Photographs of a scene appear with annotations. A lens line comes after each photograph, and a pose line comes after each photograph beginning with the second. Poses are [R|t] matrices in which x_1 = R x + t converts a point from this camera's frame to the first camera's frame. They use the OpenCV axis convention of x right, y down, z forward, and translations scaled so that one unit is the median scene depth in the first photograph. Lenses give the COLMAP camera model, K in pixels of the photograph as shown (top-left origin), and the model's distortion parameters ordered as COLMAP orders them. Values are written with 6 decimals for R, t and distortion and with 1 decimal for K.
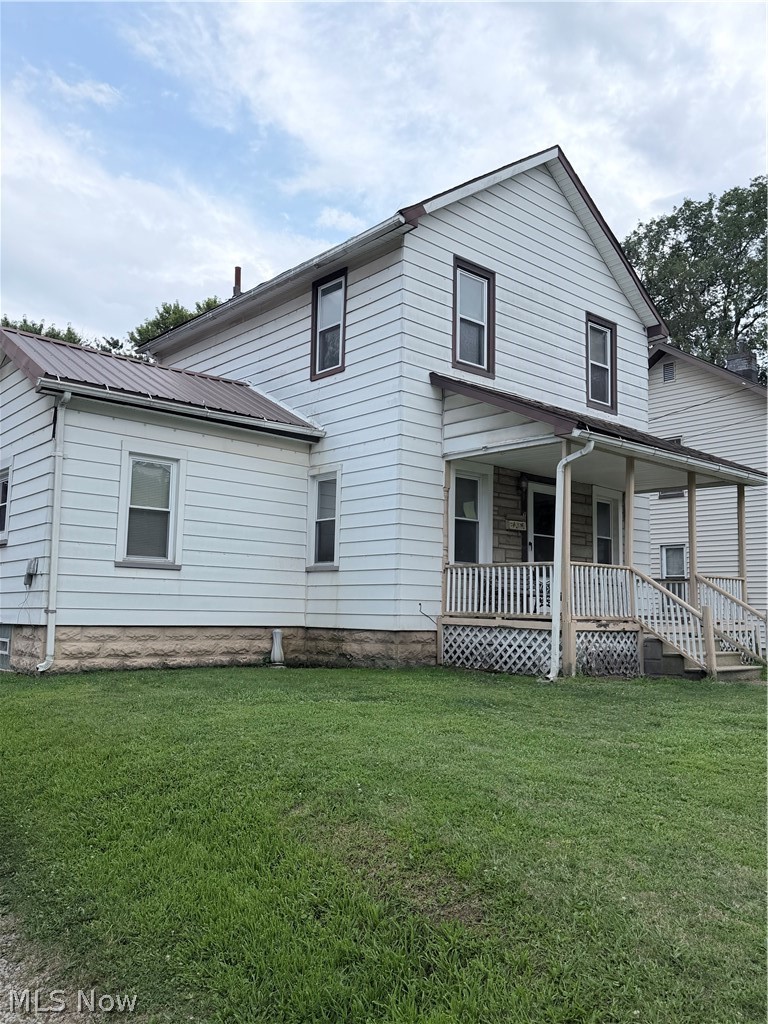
lens RADIAL K [[819.9, 0, 377.4], [0, 819.9, 516.0], [0, 0, 1]] dist [0.033163, -0.020568]
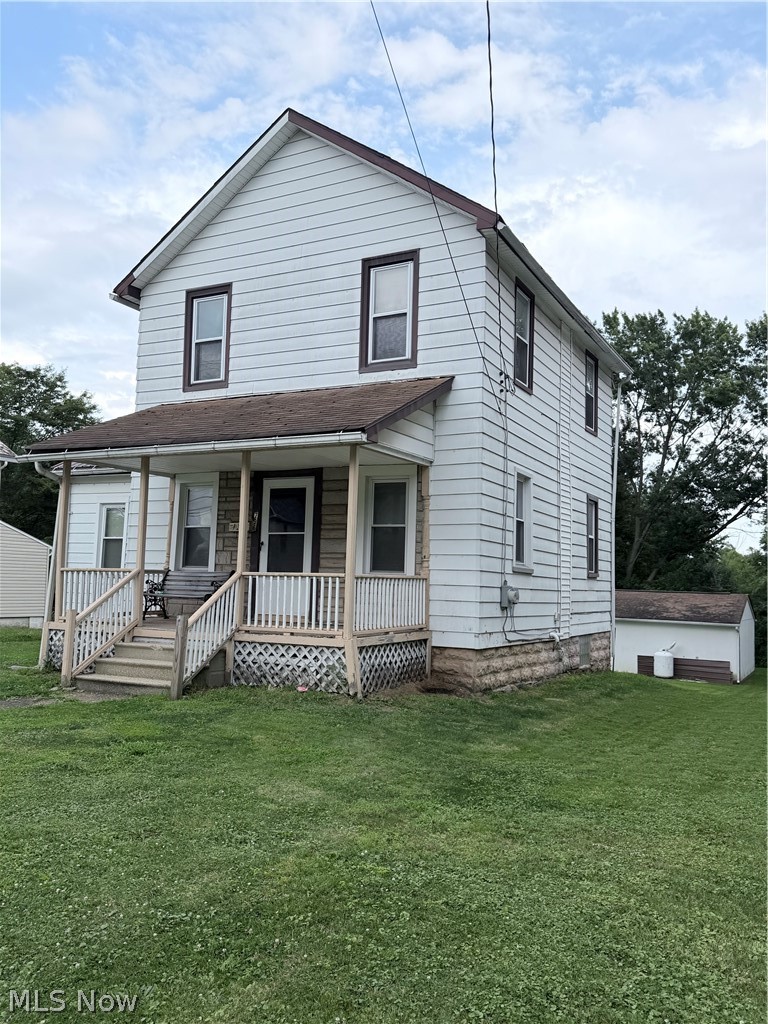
lens RADIAL K [[819.9, 0, 382.6], [0, 819.9, 513.7], [0, 0, 1]] dist [0.033163, -0.020568]
pose [[0.363409, -0.089154, -0.927354, 1.287429], [0.083586, 0.994516, -0.062856, 0.080742], [0.927873, -0.054671, 0.368868, 0.880842]]
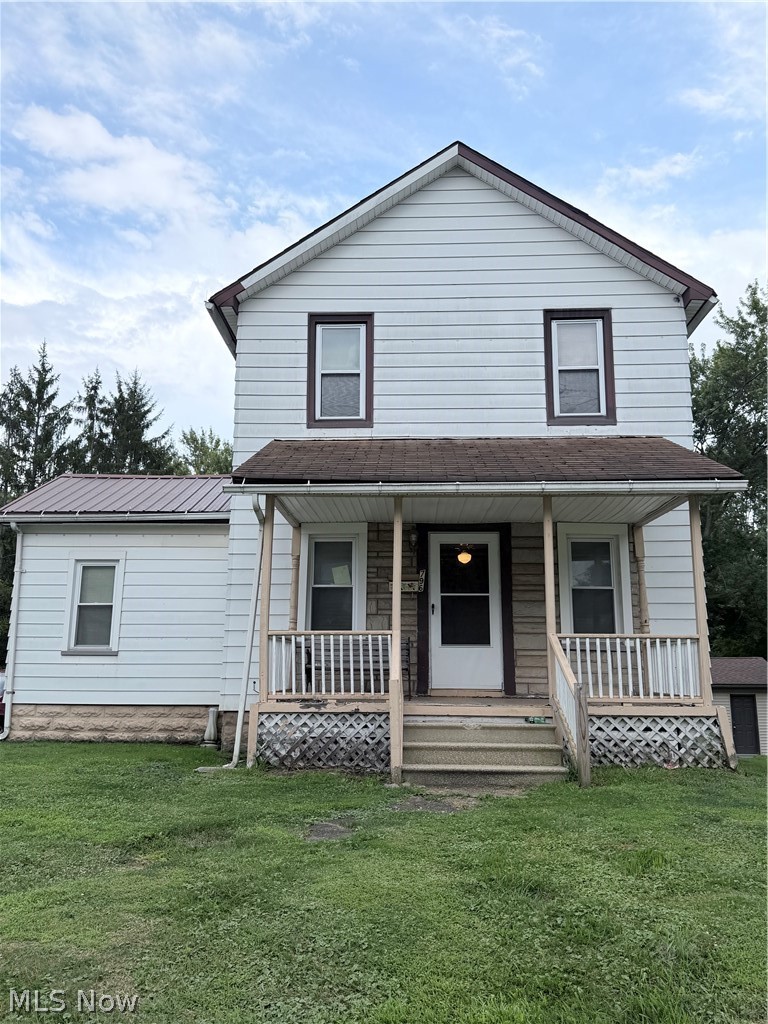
lens RADIAL K [[819.9, 0, 373.6], [0, 819.9, 509.8], [0, 0, 1]] dist [0.033163, -0.020568]
pose [[0.721099, -0.155157, -0.675235, 0.821186], [0.085883, 0.987103, -0.135102, 0.050194], [0.687488, 0.039431, 0.725124, 0.390916]]
